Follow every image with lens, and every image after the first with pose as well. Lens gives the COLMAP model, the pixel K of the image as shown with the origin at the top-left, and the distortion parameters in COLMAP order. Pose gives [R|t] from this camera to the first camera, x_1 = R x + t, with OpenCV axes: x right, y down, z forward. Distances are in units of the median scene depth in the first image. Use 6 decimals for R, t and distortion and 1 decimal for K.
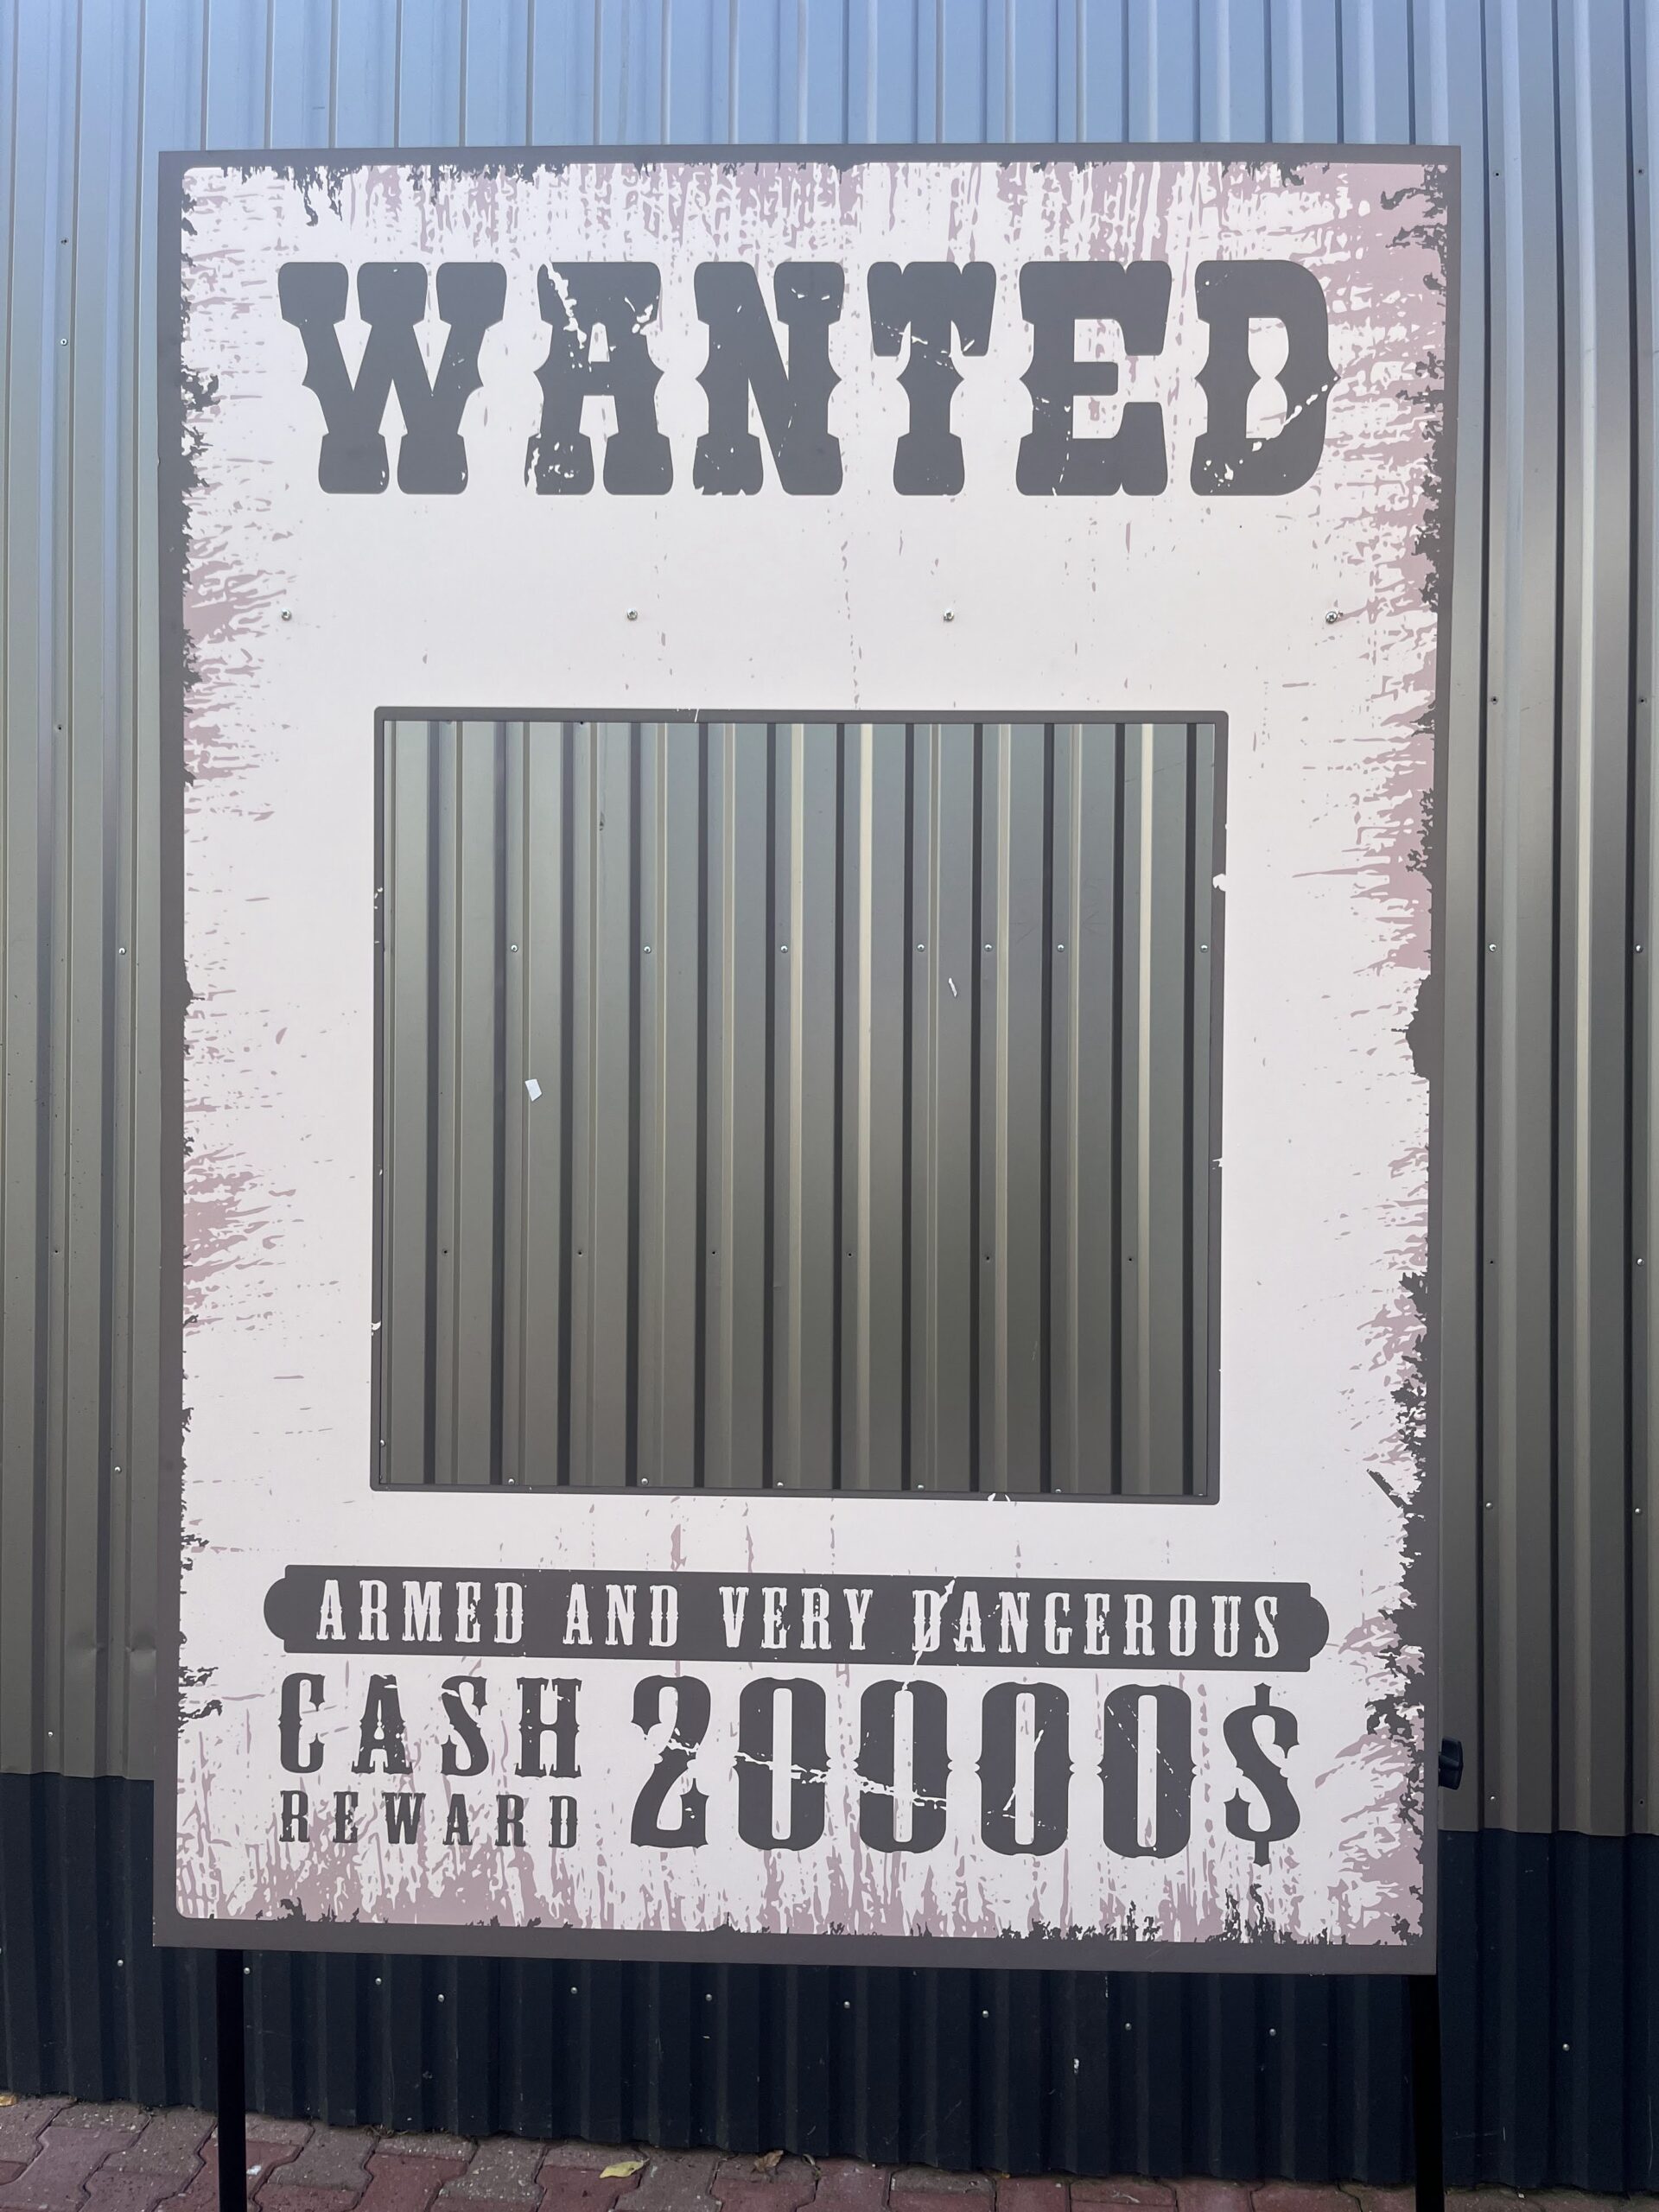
lens RADIAL K [[1982.5, 0, 804.6], [0, 1982.5, 1131.2], [0, 0, 1]] dist [0.008749, 0.008115]
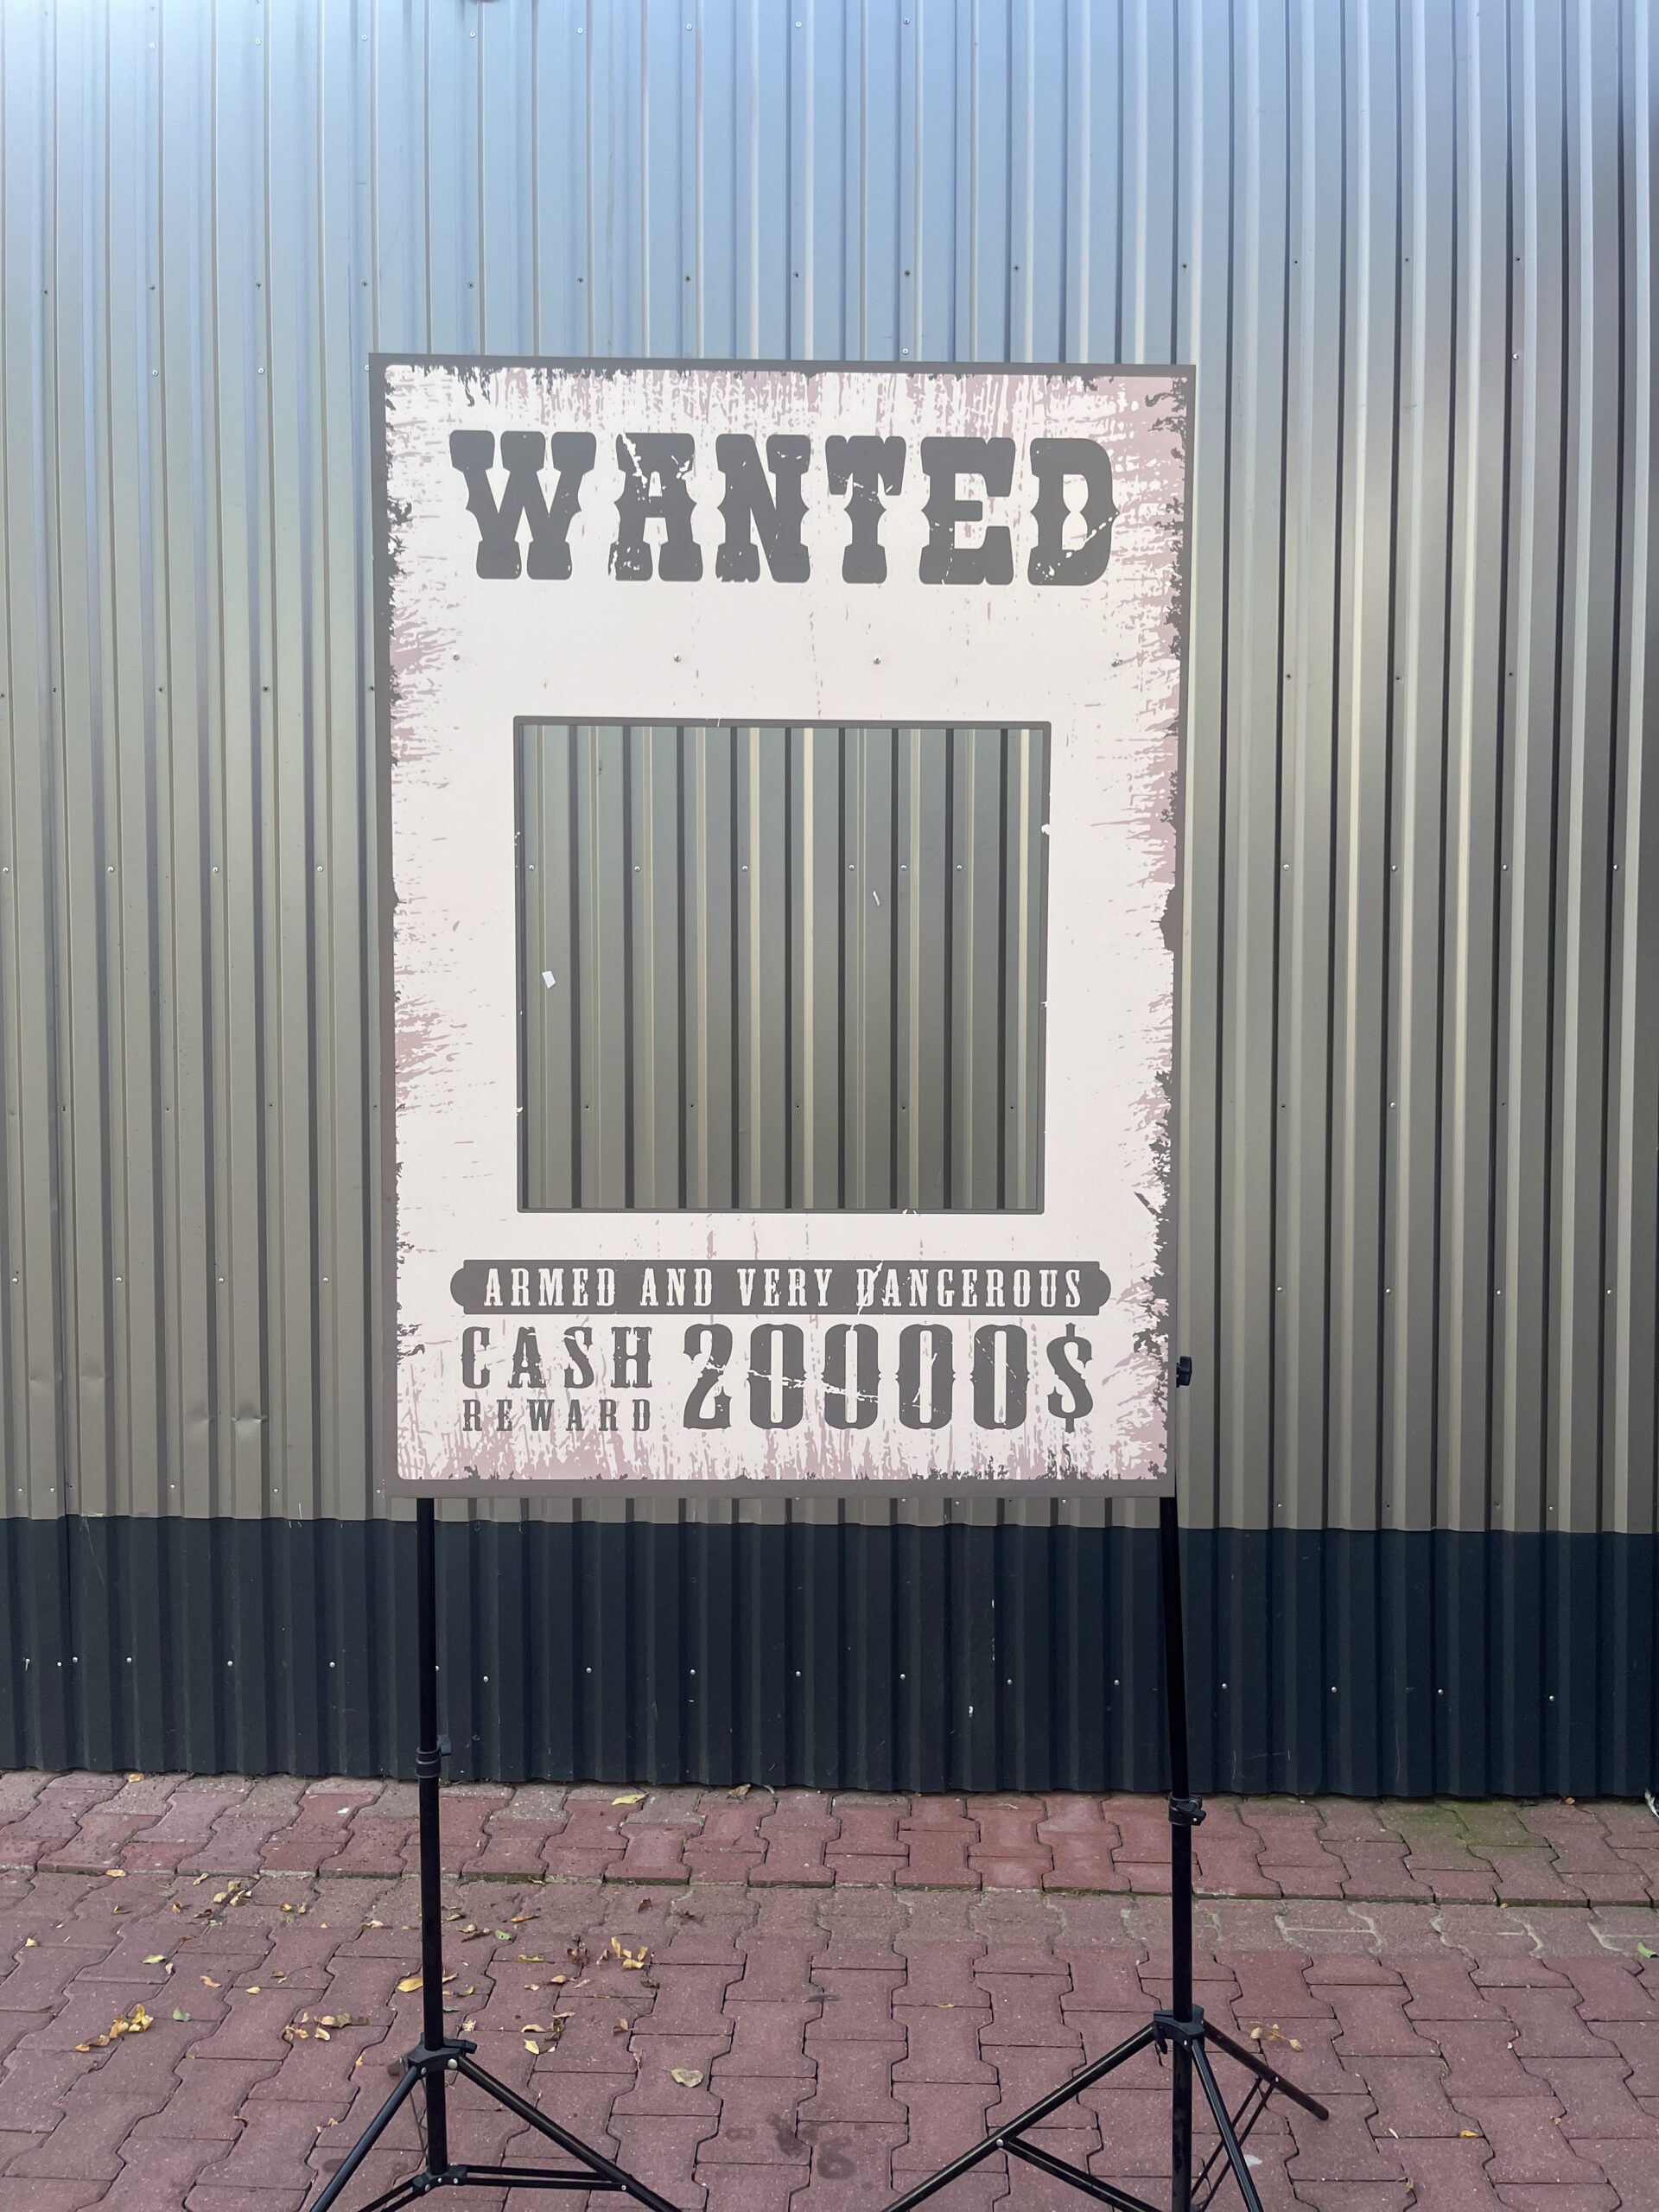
lens RADIAL K [[1916.2, 0, 827.0], [0, 1916.2, 1129.0], [0, 0, 1]] dist [0.110666, -0.404768]
pose [[0.998632, -0.006919, 0.051835, -0.050311], [0.004592, 0.998982, 0.044882, 0.046456], [-0.052092, -0.044583, 0.997647, -0.559444]]
